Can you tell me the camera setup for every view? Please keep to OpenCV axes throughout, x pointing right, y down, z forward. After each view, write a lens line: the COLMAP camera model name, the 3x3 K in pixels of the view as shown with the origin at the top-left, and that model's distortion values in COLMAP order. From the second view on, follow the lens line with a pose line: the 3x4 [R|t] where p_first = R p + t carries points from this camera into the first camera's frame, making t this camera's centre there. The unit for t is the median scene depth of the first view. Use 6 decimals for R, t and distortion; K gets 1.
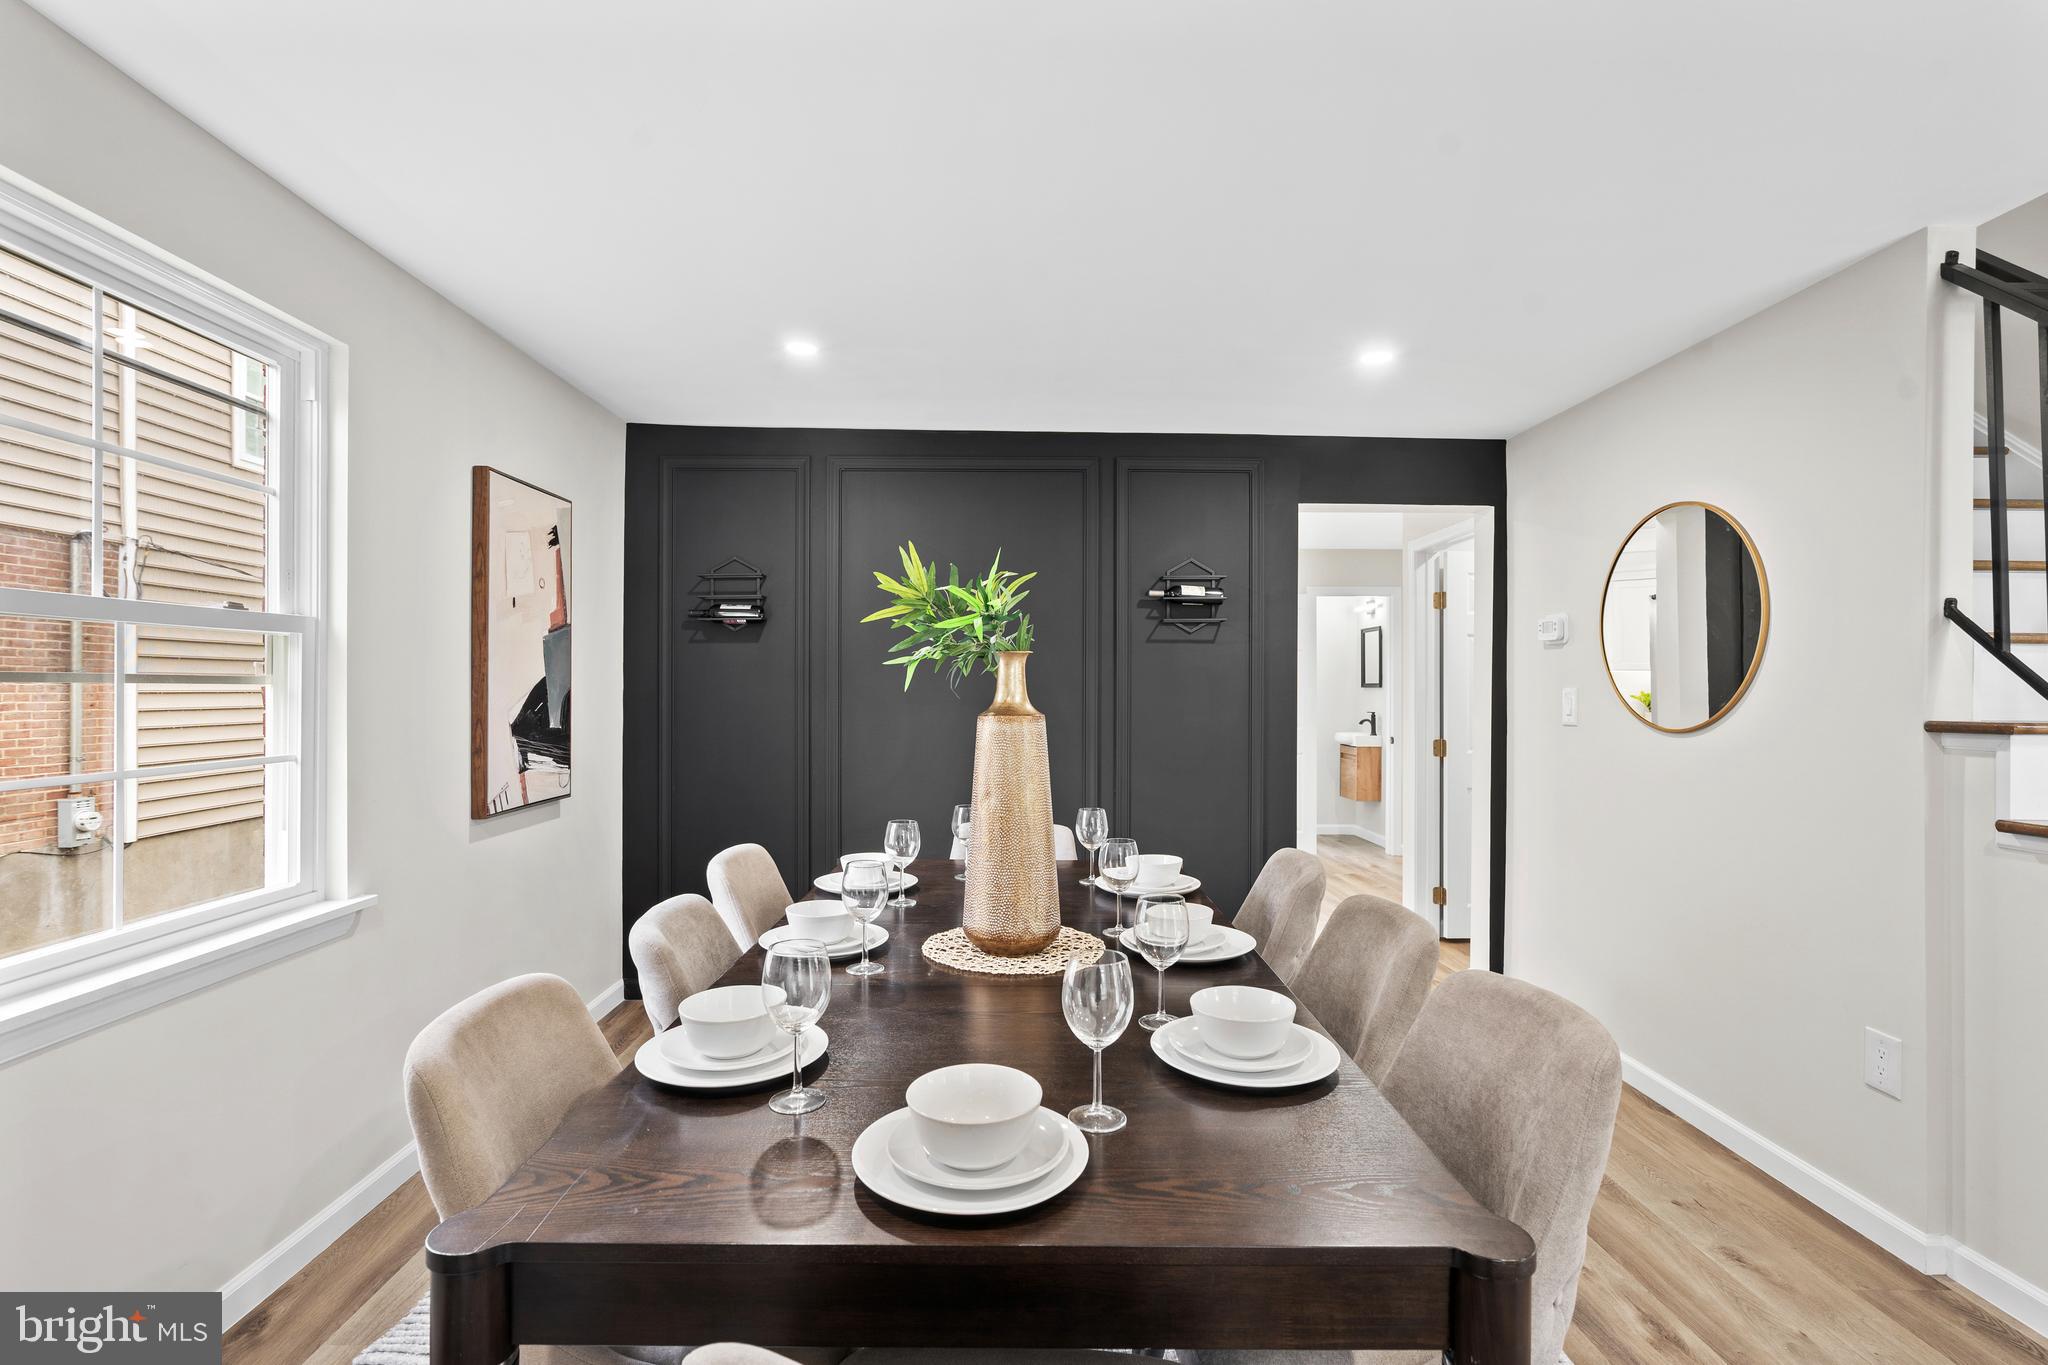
lens RADIAL K [[915.5, 0, 1019.8], [0, 915.5, 690.9], [0, 0, 1]] dist [-0.002456, -0.000093]
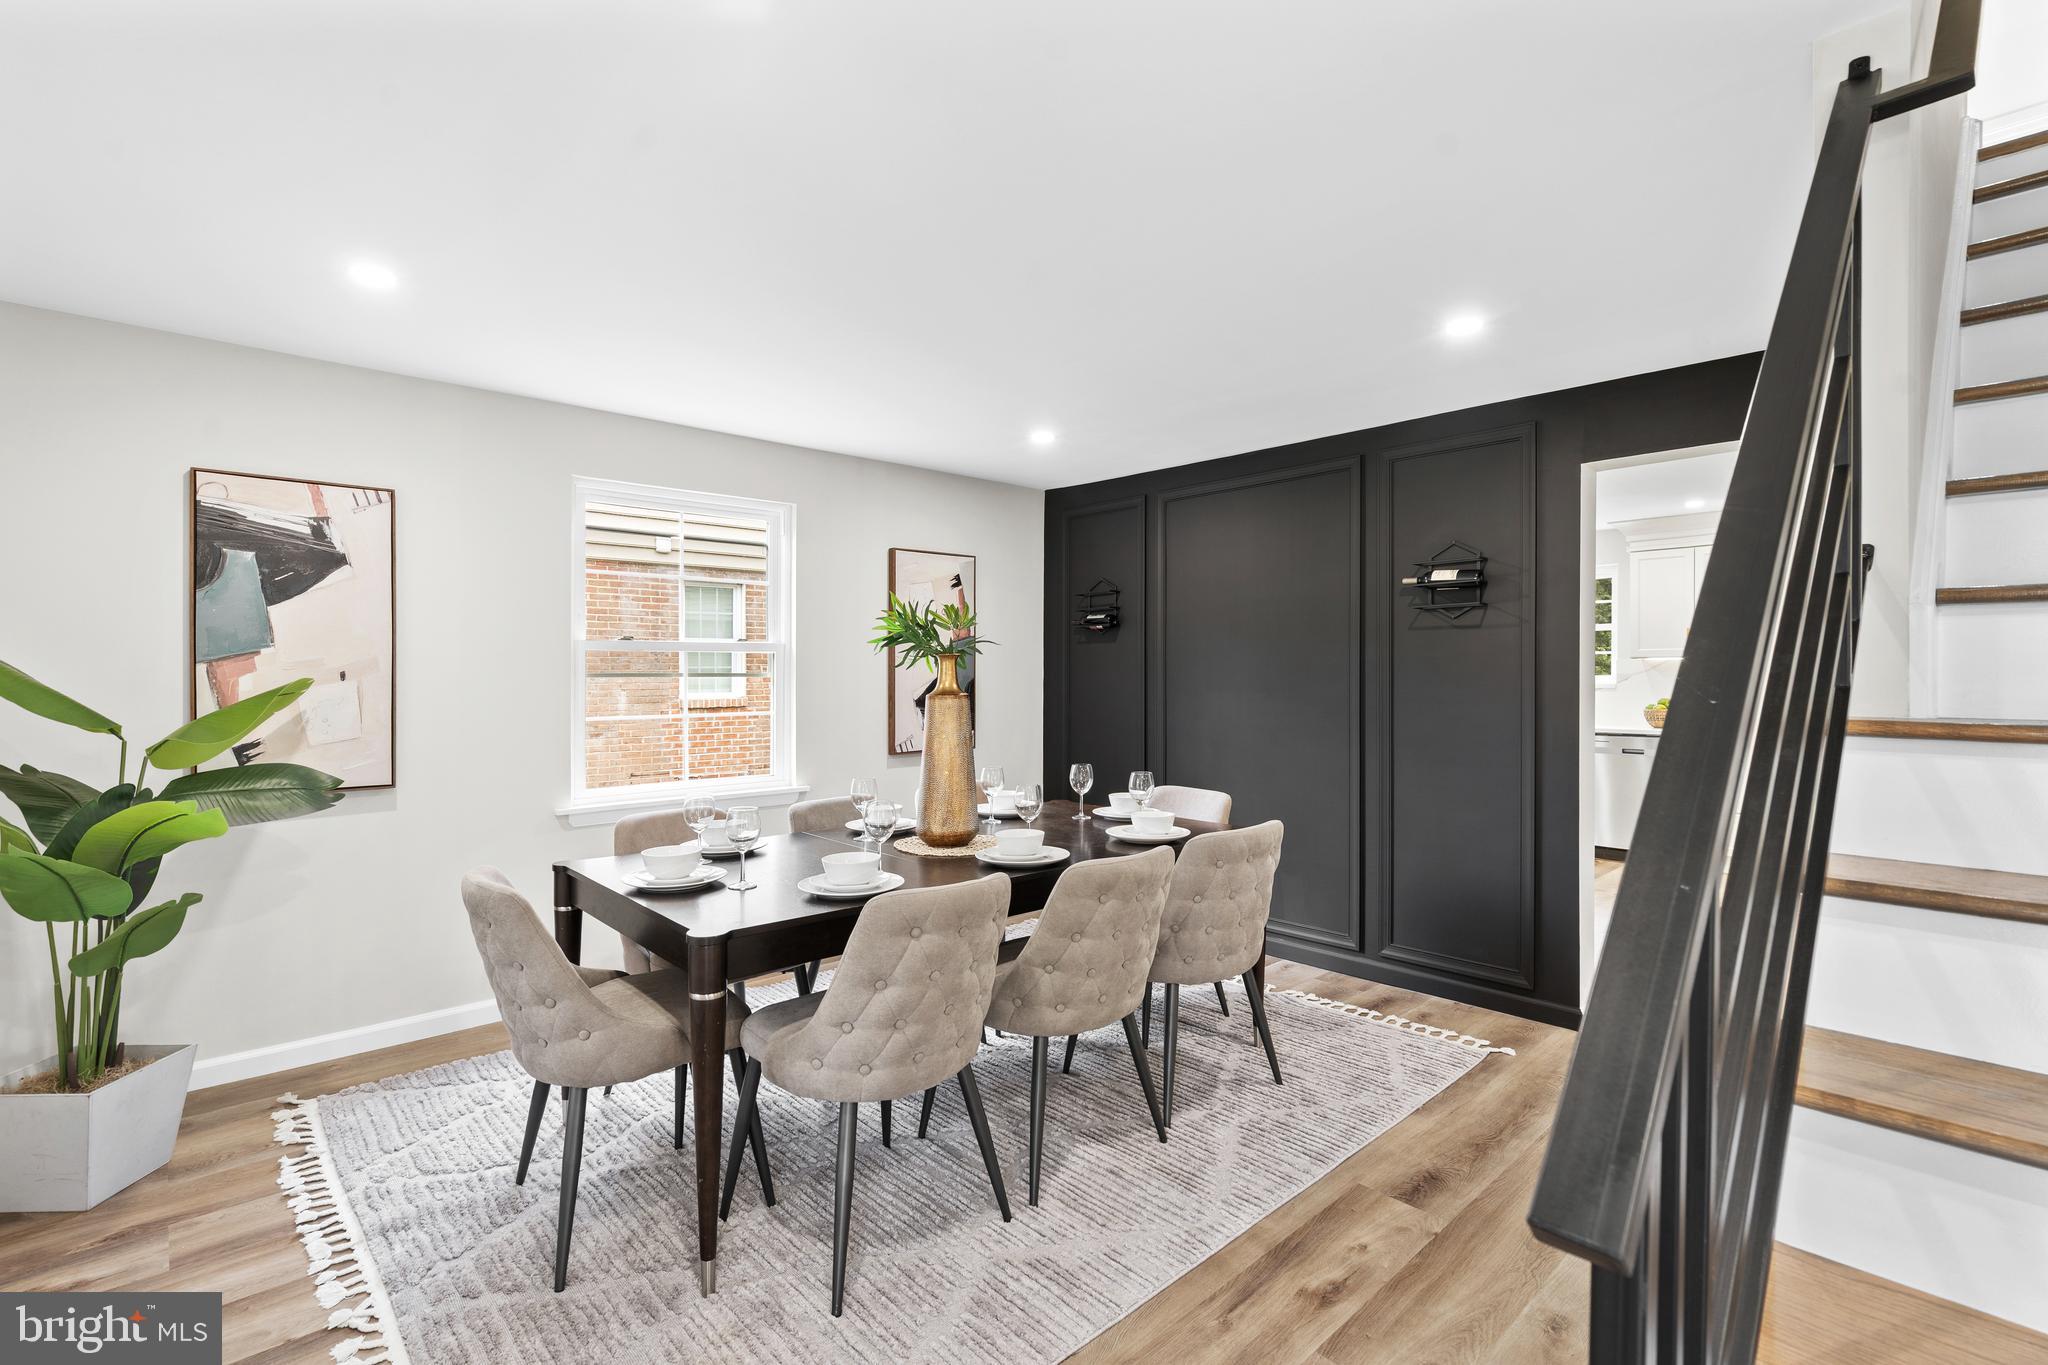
lens RADIAL K [[939.2, 0, 1032.7], [0, 939.2, 674.8], [0, 0, 1]] dist [-0.002337, 0.000069]
pose [[0.670377, -0.004763, -0.742006, 0.793526], [0.001289, 0.999985, -0.005254, 0.000325], [0.742020, 0.002566, 0.670373, 0.017632]]
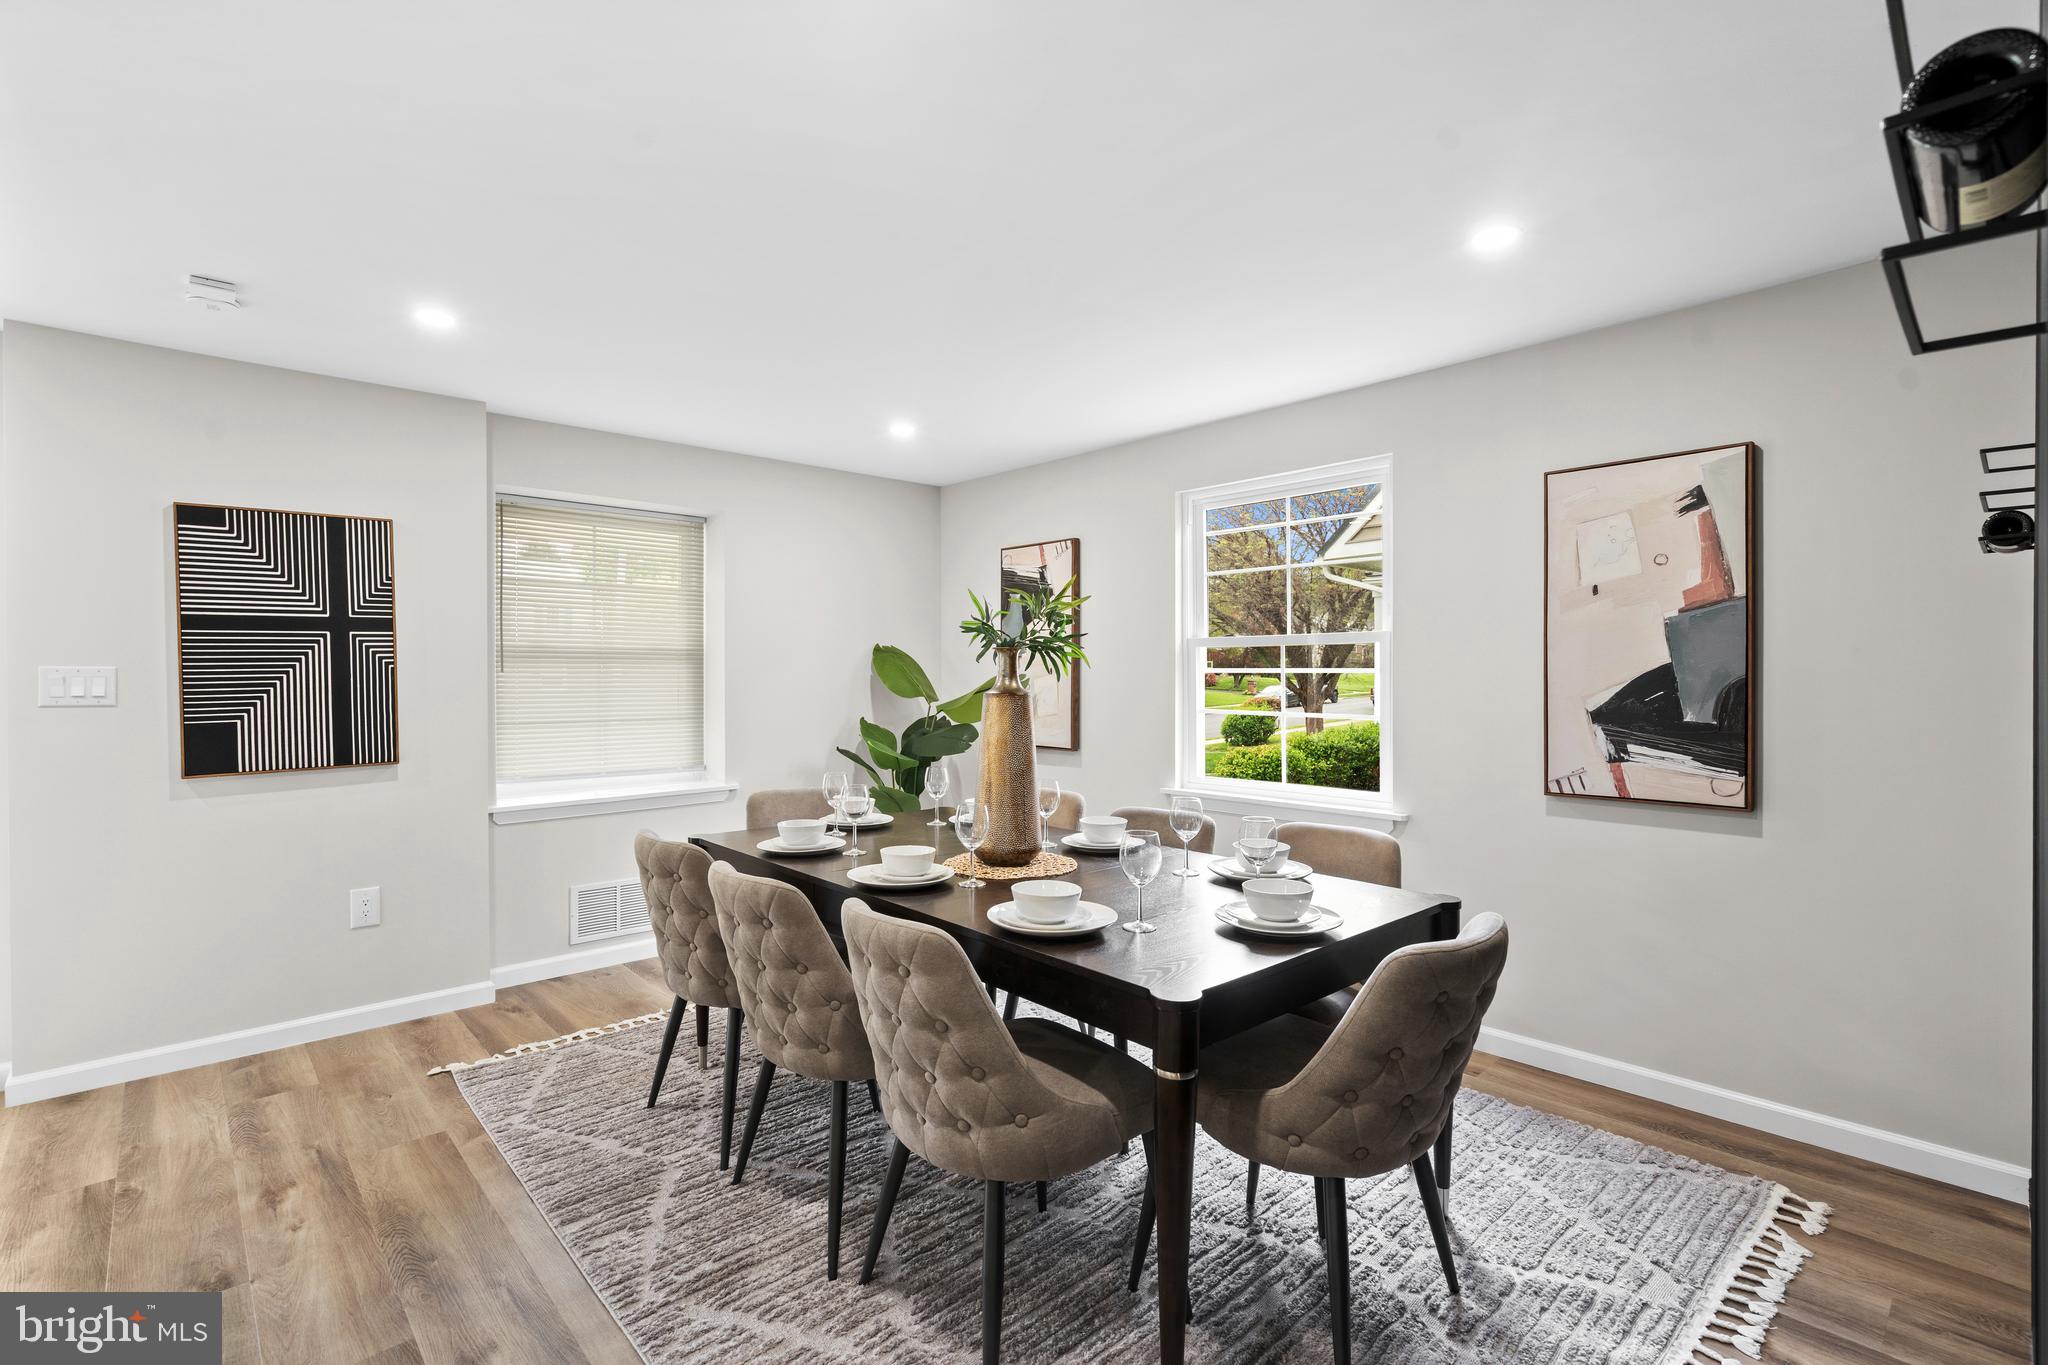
lens RADIAL K [[933.2, 0, 1022.1], [0, 933.2, 667.3], [0, 0, 1]] dist [-0.000834, 0.000232]
pose [[-0.741798, 0.006574, -0.670591, 0.567535], [0.004725, 0.999978, 0.004576, -0.019109], [0.670607, 0.000226, -0.741813, 1.261275]]
